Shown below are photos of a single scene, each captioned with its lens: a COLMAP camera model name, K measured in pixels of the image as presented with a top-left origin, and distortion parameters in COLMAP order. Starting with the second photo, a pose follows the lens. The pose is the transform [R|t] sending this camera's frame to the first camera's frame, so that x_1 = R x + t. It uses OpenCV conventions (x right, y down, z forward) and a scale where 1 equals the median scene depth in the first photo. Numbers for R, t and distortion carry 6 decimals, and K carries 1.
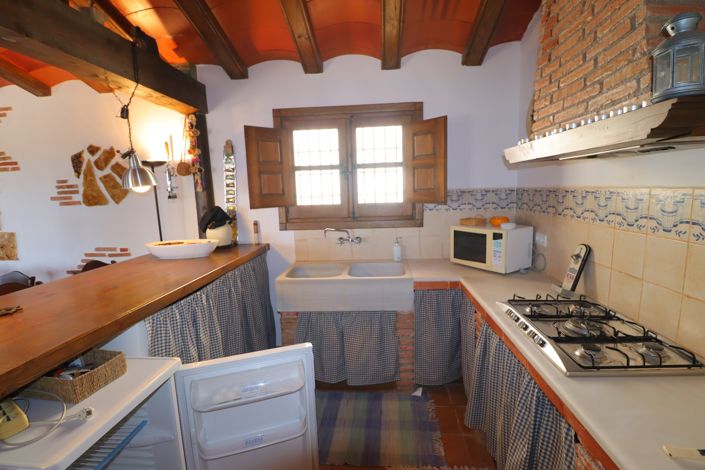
lens RADIAL K [[341.4, 0, 353.8], [0, 341.4, 232.5], [0, 0, 1]] dist [-0.000836, -0.000815]
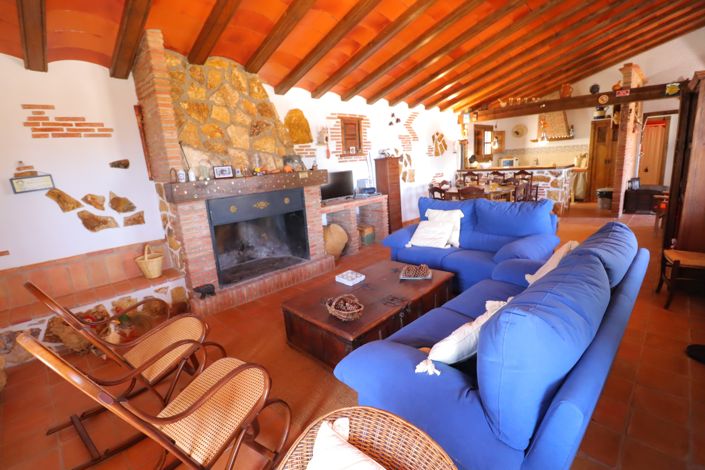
lens RADIAL K [[341.4, 0, 353.8], [0, 341.4, 232.5], [0, 0, 1]] dist [-0.000836, -0.000815]
pose [[0.615124, -0.166643, 0.770618, -3.255315], [0.150289, 0.984270, 0.092880, 0.149798], [-0.773974, 0.058683, 0.630493, -0.066805]]
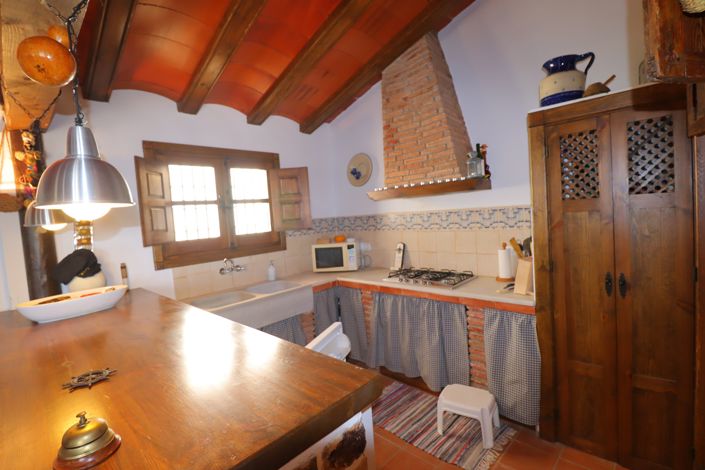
lens RADIAL K [[341.4, 0, 353.8], [0, 341.4, 232.5], [0, 0, 1]] dist [-0.000836, -0.000815]
pose [[0.616834, -0.056964, 0.785029, -0.637157], [0.153038, 0.987023, -0.048628, 0.020322], [-0.772072, 0.150135, 0.617547, 0.020171]]
